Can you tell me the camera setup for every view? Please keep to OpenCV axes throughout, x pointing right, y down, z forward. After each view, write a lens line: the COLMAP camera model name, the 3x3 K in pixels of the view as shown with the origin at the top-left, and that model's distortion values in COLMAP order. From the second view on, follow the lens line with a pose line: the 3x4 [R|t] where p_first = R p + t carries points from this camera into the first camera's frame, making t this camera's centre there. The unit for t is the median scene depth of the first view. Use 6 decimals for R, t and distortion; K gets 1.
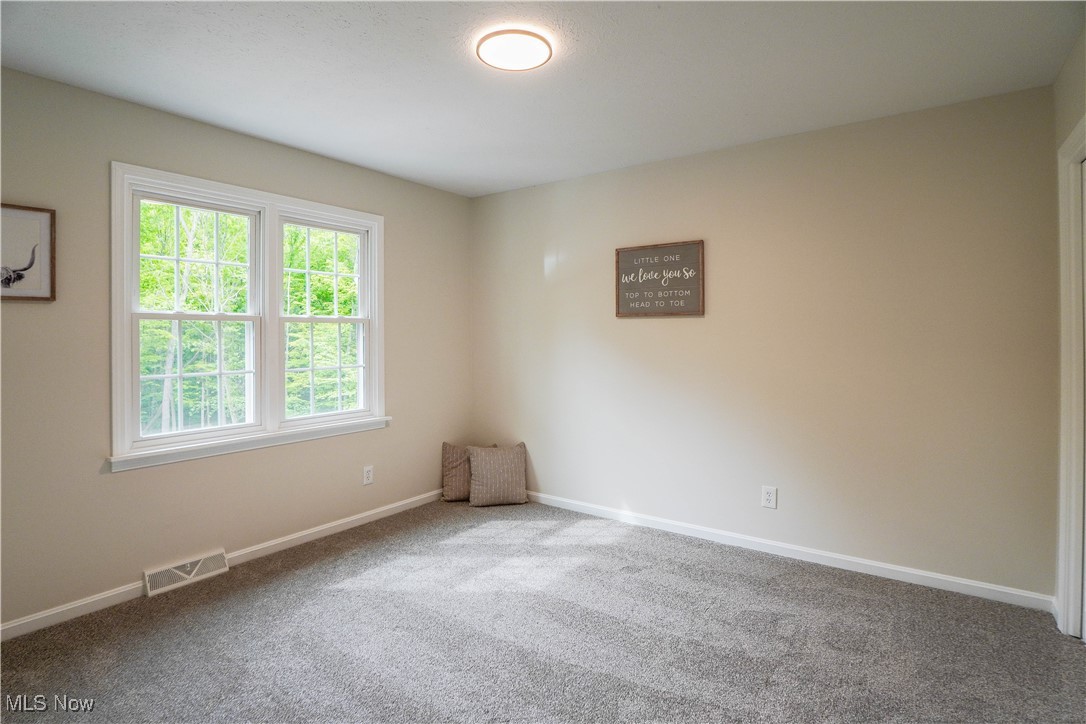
lens RADIAL K [[552.6, 0, 537.6], [0, 552.6, 340.6], [0, 0, 1]] dist [-0.000260, 0.000266]
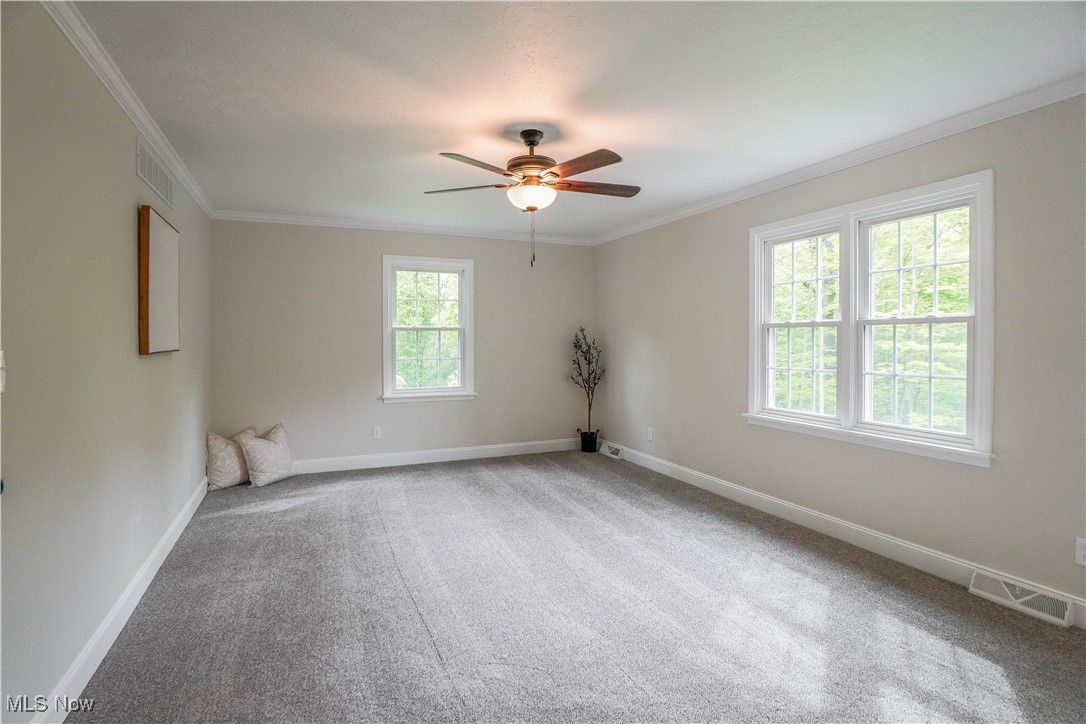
lens RADIAL K [[552.6, 0, 537.6], [0, 552.6, 340.6], [0, 0, 1]] dist [-0.000260, 0.000266]
pose [[-0.501533, 0.000628, -0.865138, 0.661534], [-0.005207, 0.999979, 0.003745, -0.004981], [0.865123, 0.006384, -0.501520, 0.905920]]
